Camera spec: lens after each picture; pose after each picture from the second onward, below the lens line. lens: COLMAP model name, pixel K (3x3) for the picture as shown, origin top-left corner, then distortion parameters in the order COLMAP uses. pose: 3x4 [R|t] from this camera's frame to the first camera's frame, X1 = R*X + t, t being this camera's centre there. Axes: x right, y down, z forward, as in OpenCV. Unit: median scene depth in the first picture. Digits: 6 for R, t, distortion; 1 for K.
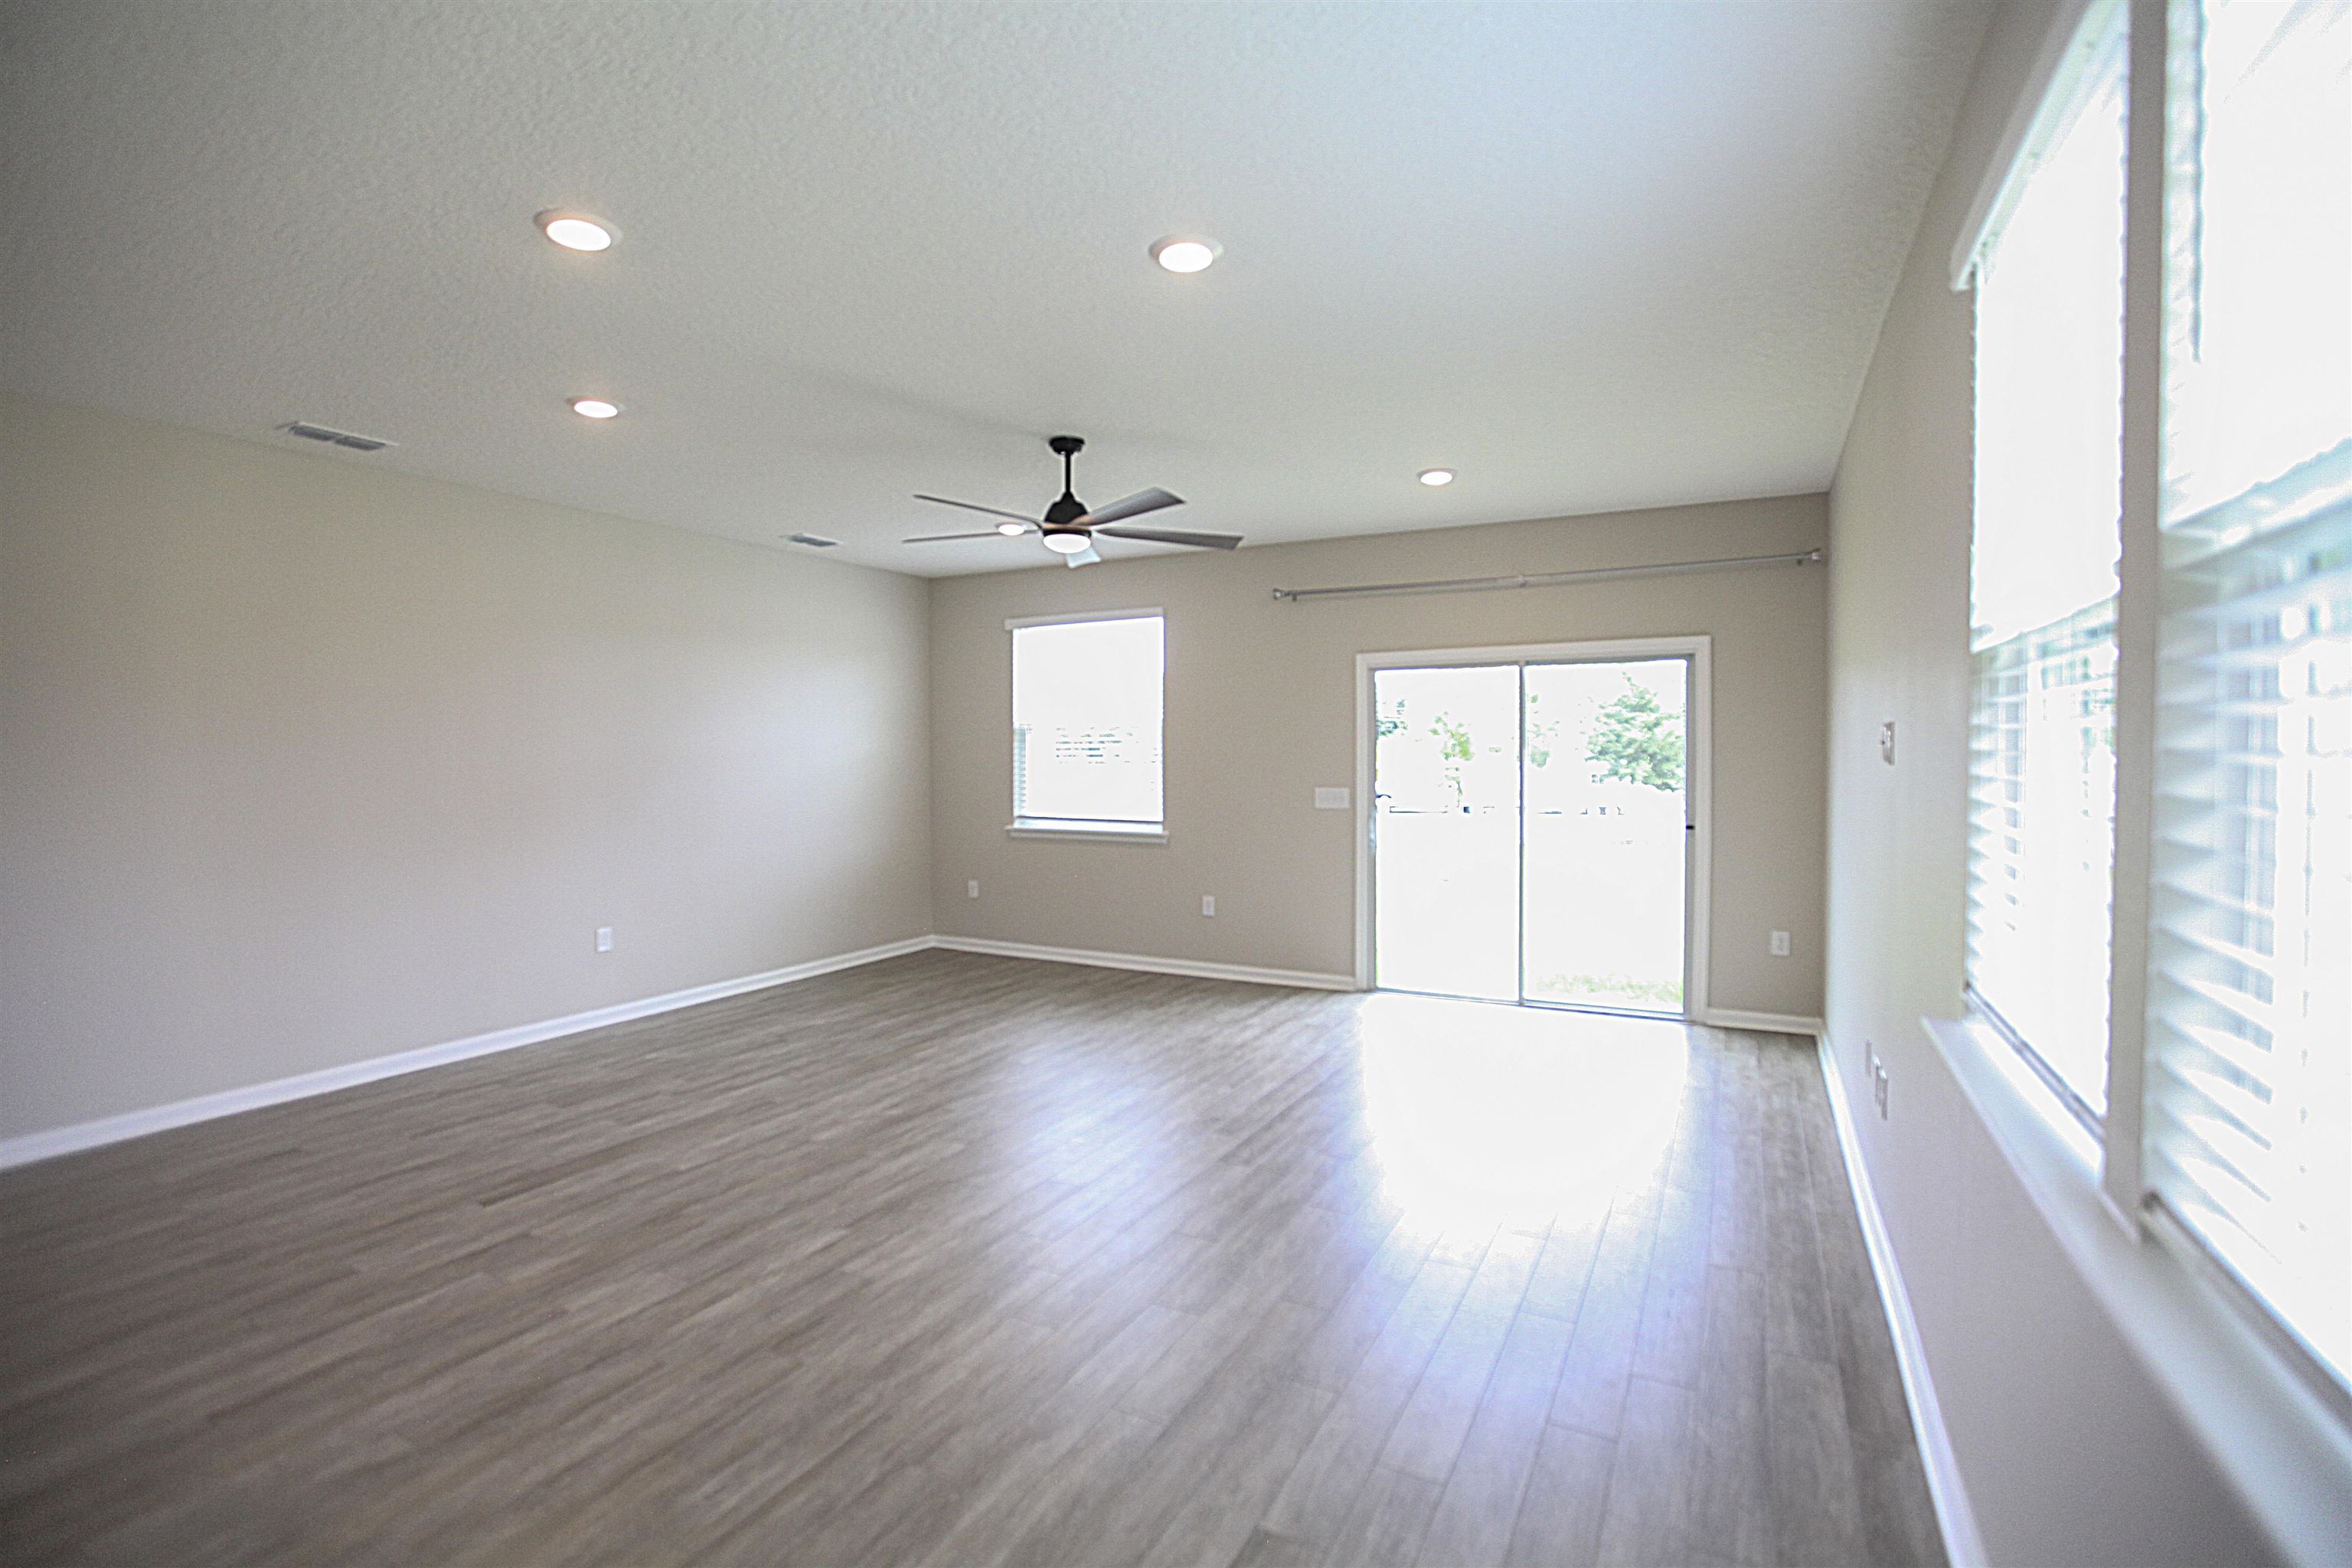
lens RADIAL K [[1096.7, 0, 1176.0], [0, 1096.7, 784.0], [0, 0, 1]] dist [-0.057443, 0.017363]
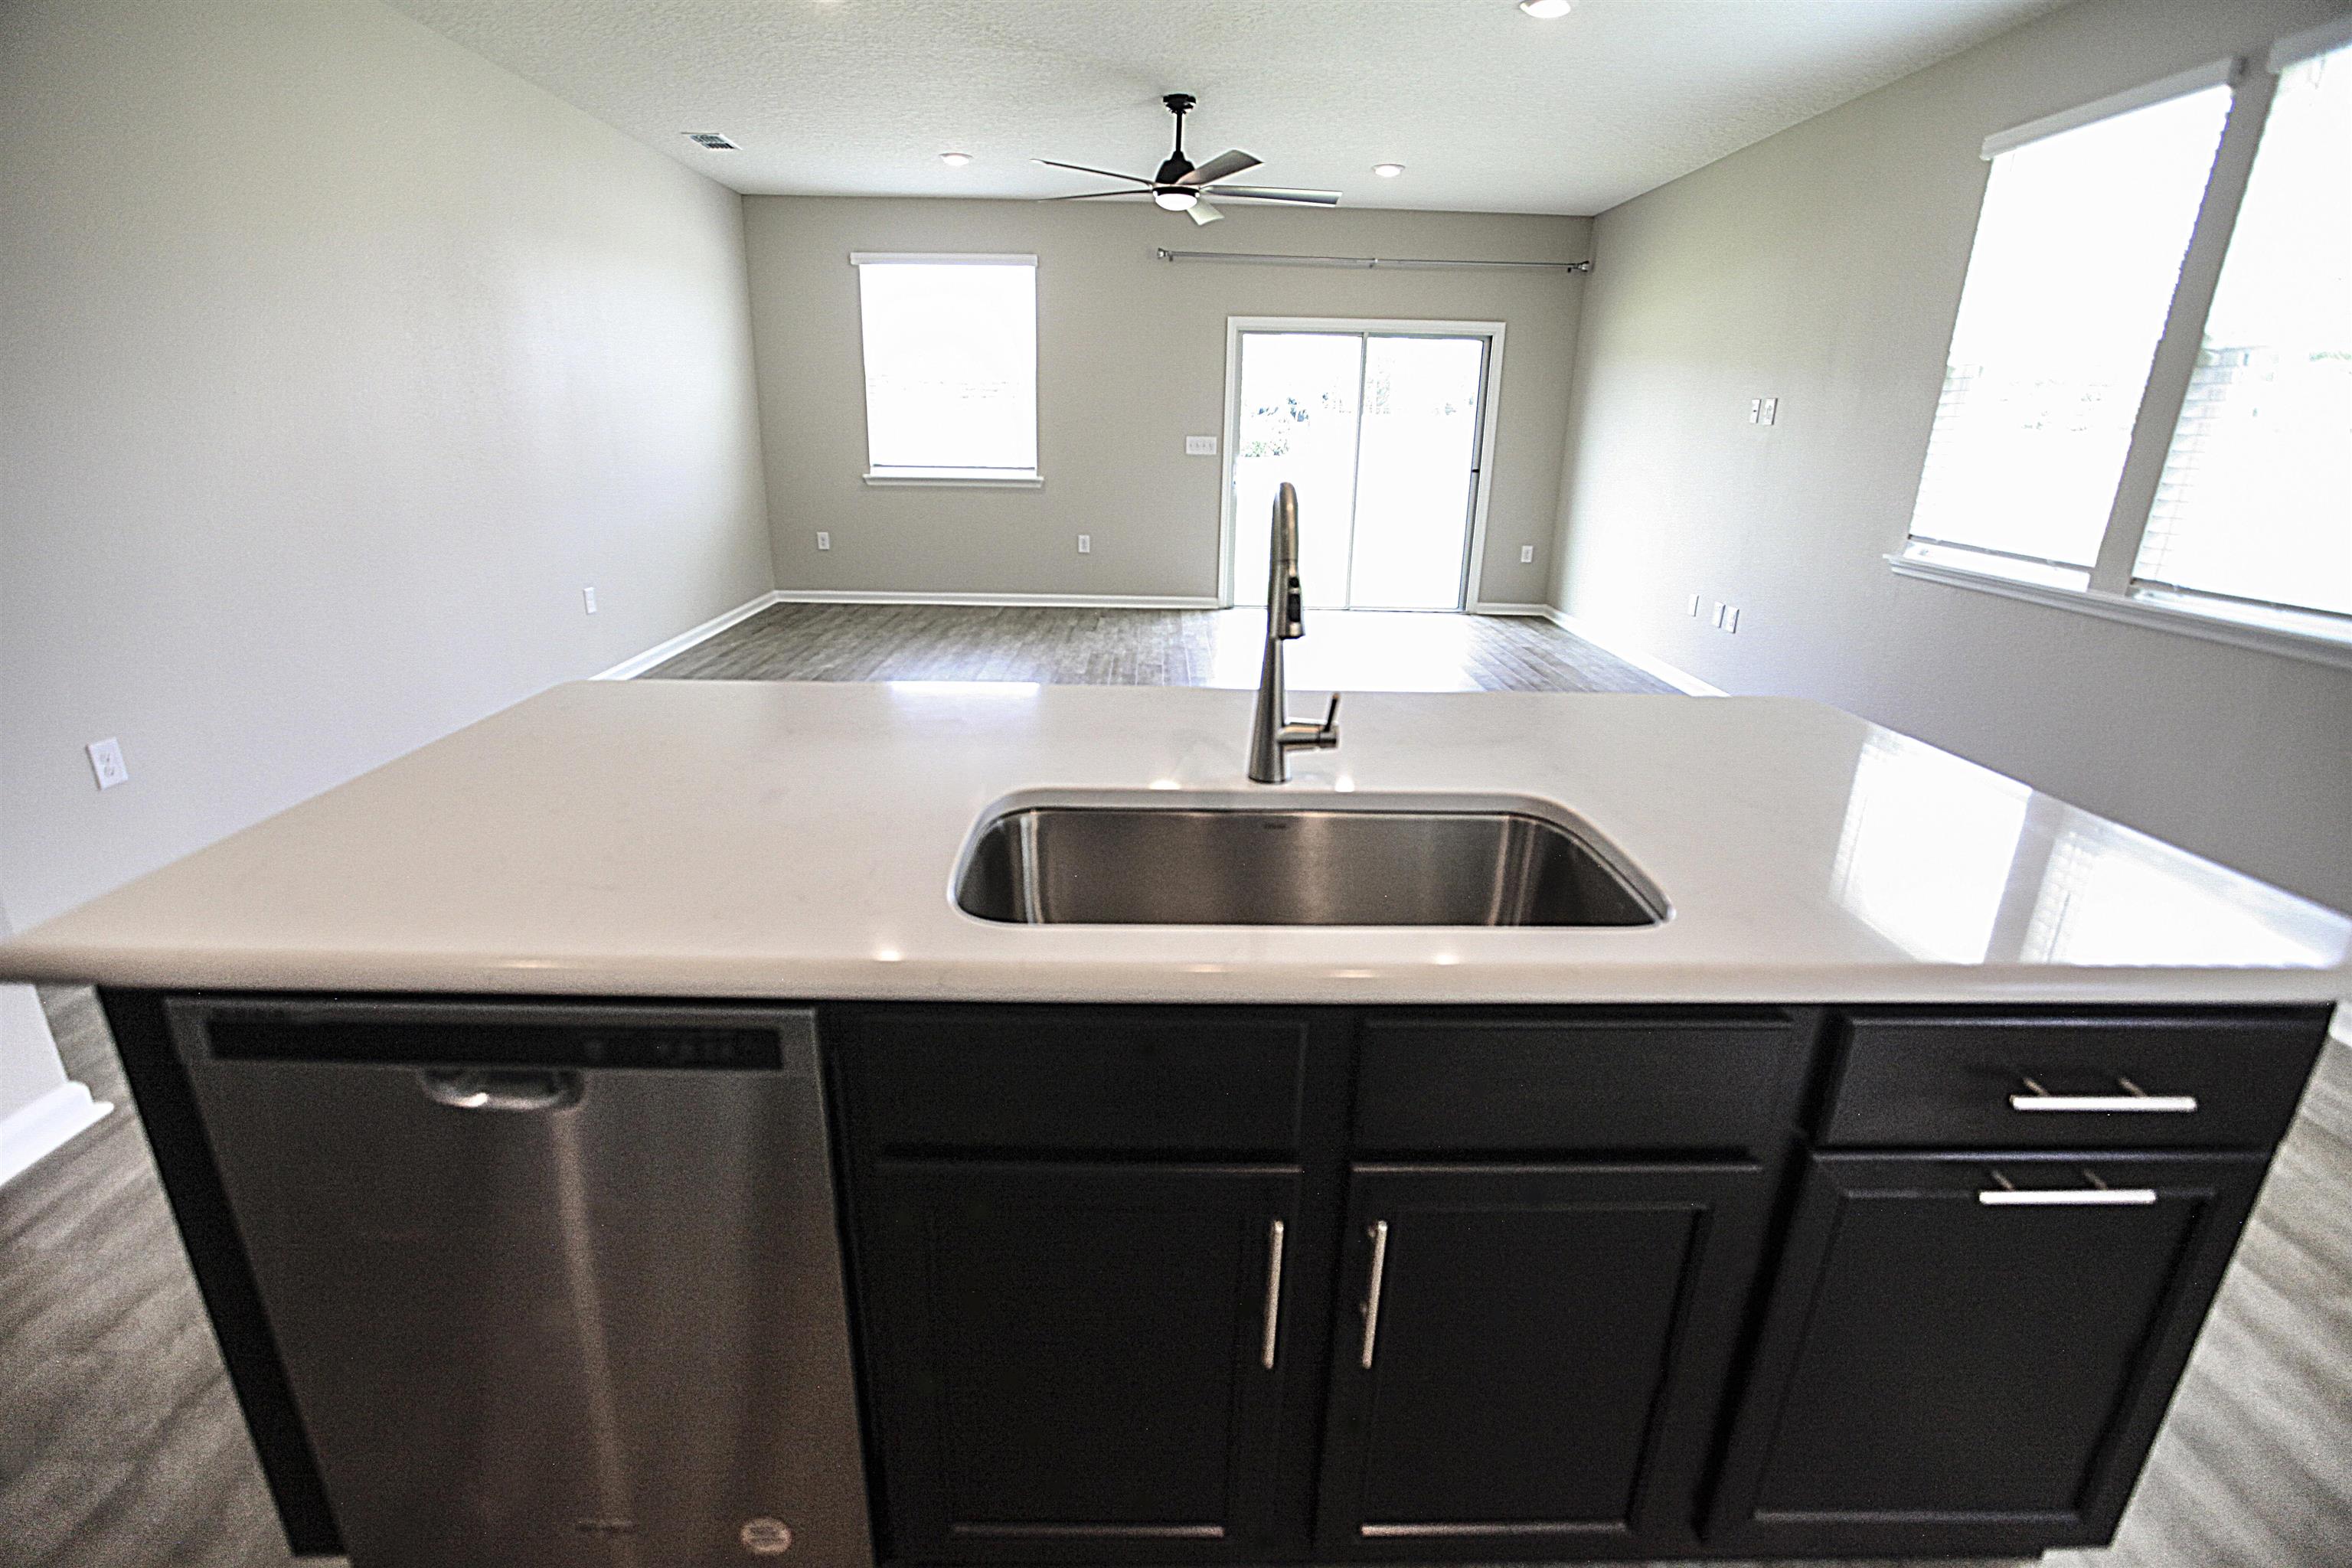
lens RADIAL K [[1096.7, 0, 1176.0], [0, 1096.7, 784.0], [0, 0, 1]] dist [-0.057443, 0.017363]
pose [[0.877096, -0.129269, 0.462593, -0.478300], [-0.010206, 0.957869, 0.287024, 0.025349], [-0.480207, -0.256469, 0.838824, -0.059313]]
